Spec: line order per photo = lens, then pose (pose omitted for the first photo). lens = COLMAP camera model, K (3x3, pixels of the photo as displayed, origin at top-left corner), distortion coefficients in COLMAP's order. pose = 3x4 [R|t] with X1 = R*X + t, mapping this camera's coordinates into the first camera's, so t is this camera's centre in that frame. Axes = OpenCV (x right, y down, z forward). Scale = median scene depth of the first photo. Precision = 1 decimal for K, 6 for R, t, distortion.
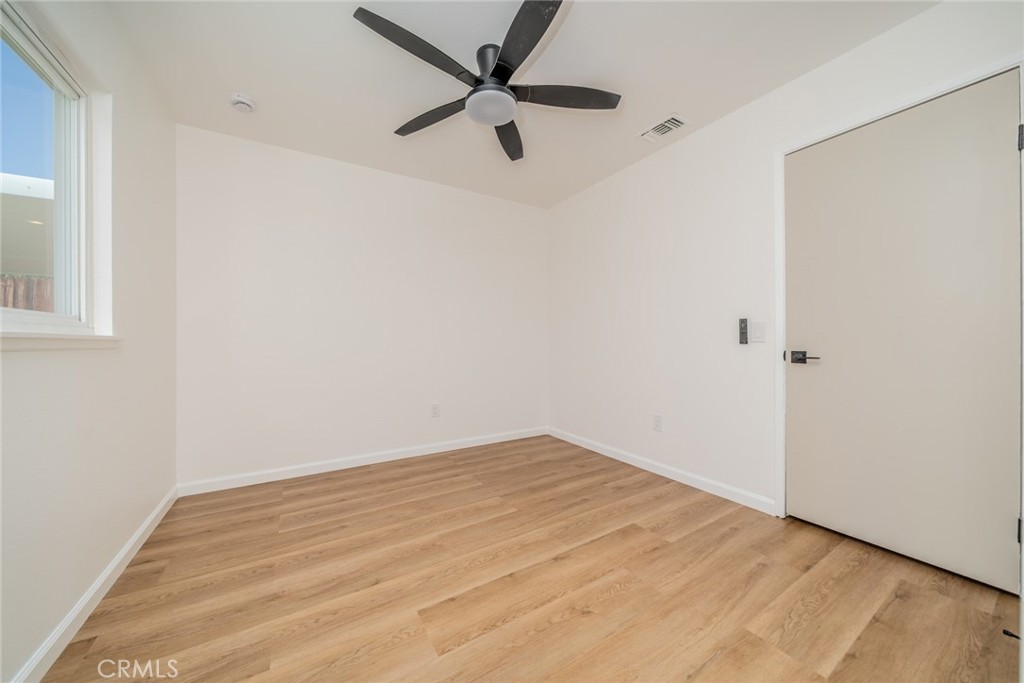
lens RADIAL K [[346.3, 0, 511.4], [0, 346.3, 342.4], [0, 0, 1]] dist [-0.001922, -0.000124]
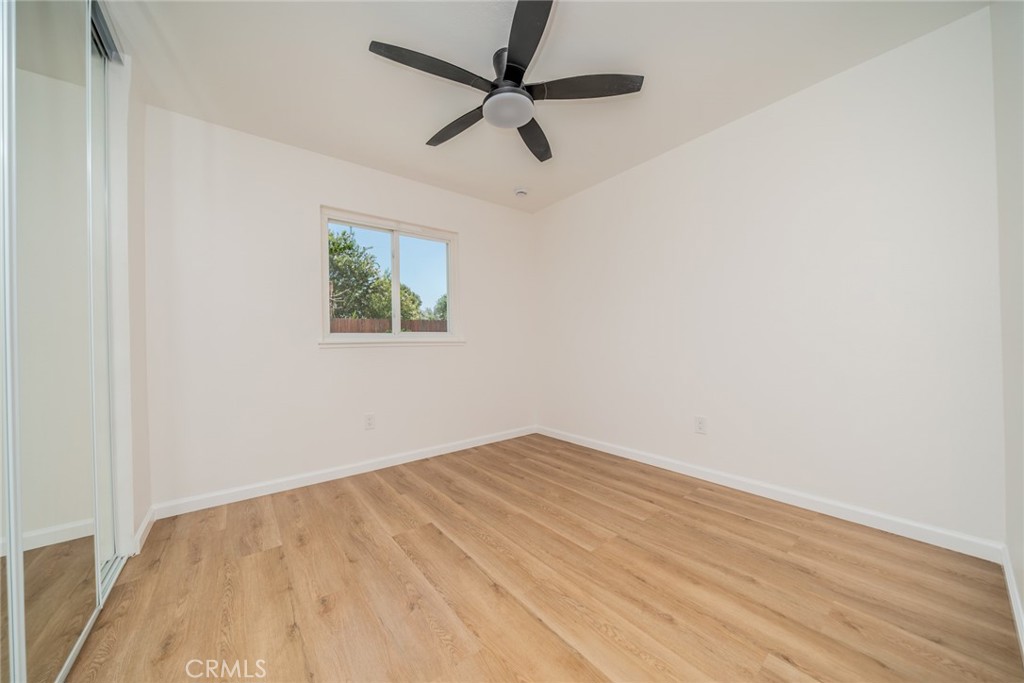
lens RADIAL K [[349.5, 0, 511.1], [0, 349.5, 346.0], [0, 0, 1]] dist [-0.005566, -0.000033]
pose [[0.126018, 0.008175, -0.991994, 0.753978], [0.013740, 0.999856, 0.009985, 0.002666], [0.991933, -0.014888, 0.125888, 0.696609]]
